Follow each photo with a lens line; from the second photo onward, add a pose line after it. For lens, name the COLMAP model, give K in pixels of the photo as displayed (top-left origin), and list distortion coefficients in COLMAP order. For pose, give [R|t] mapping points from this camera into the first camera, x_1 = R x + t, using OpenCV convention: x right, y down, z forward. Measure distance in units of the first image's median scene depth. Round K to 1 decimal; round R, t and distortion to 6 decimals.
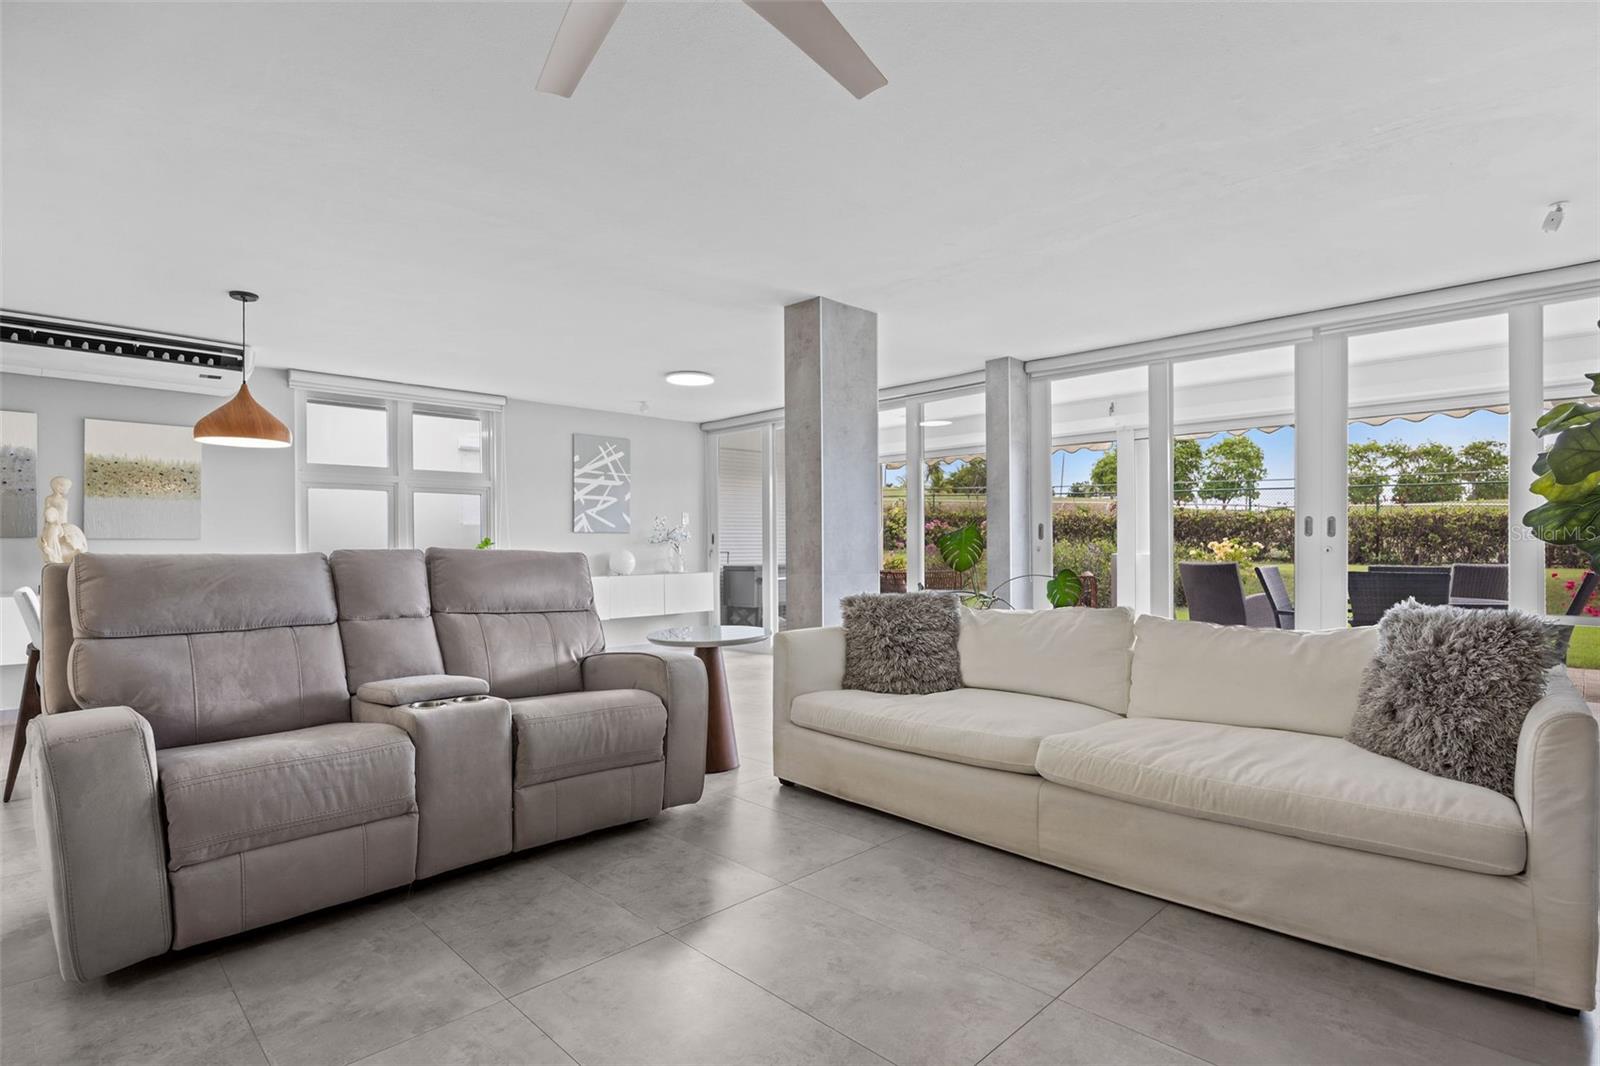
lens RADIAL K [[790.1, 0, 794.4], [0, 790.1, 548.2], [0, 0, 1]] dist [-0.013142, 0.000297]
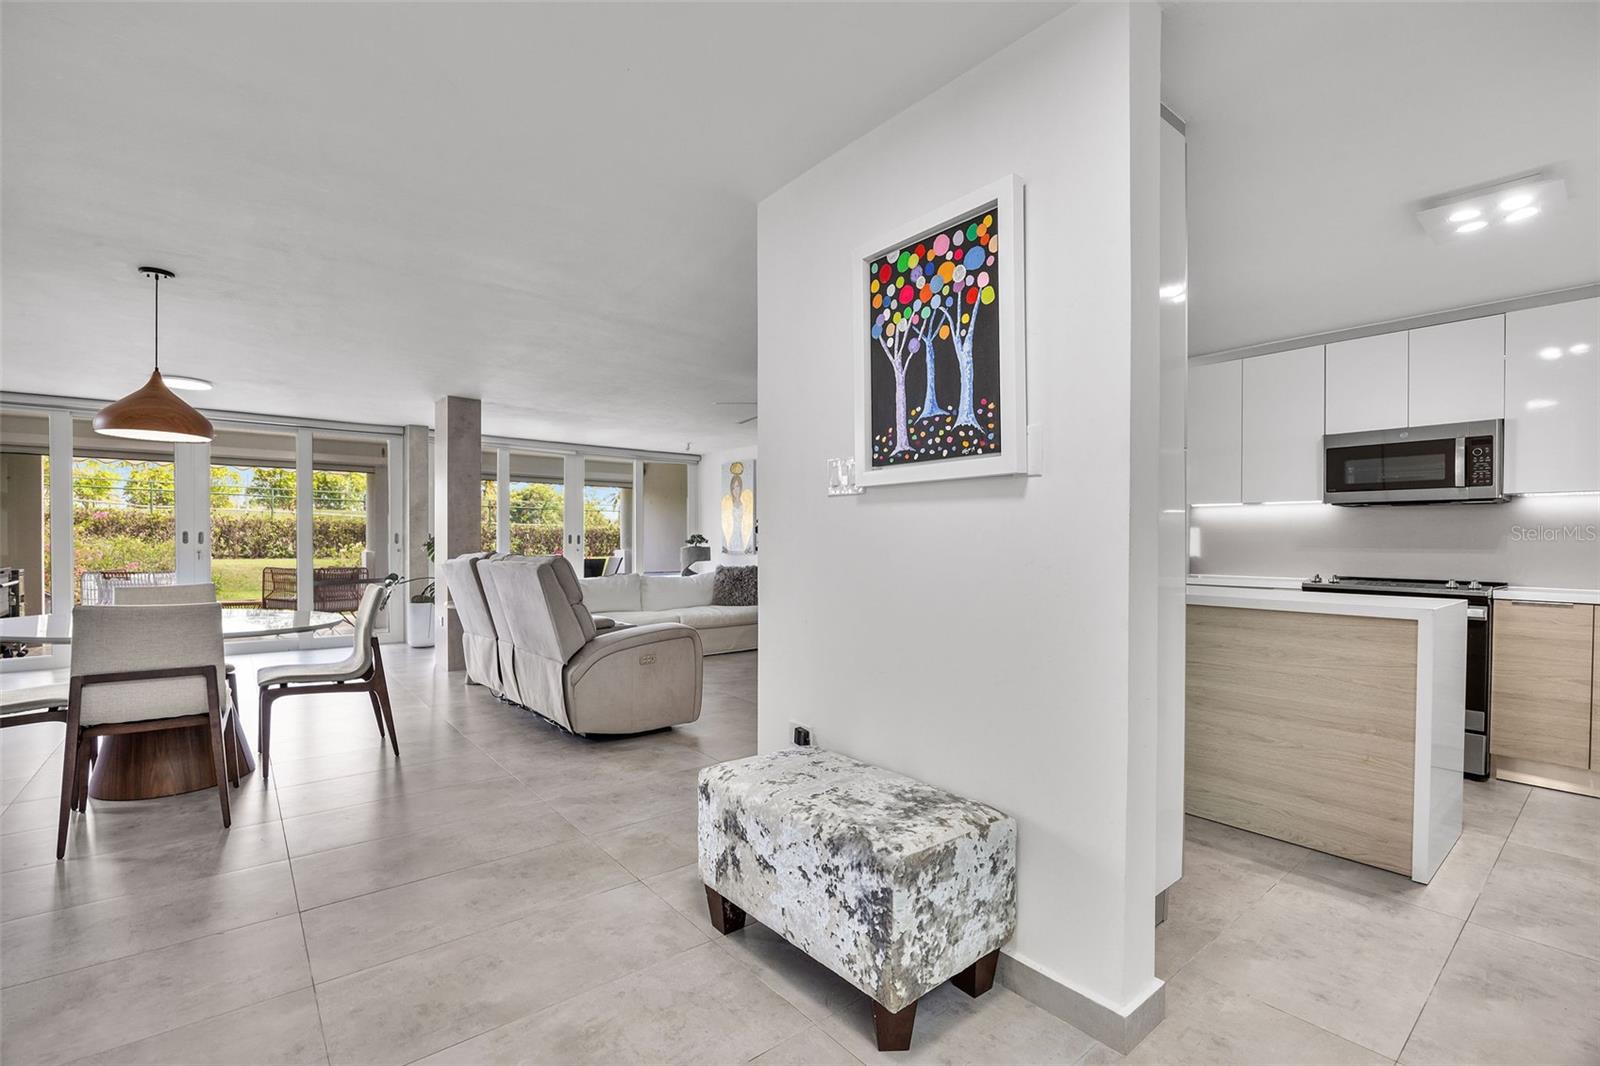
lens RADIAL K [[705.0, 0, 813.9], [0, 705.0, 539.6], [0, 0, 1]] dist [-0.002900, -0.000034]
pose [[0.089568, 0.009465, 0.995936, -1.767358], [-0.005742, 0.999943, -0.008987, -0.016205], [-0.995964, -0.004914, 0.089617, 0.204198]]
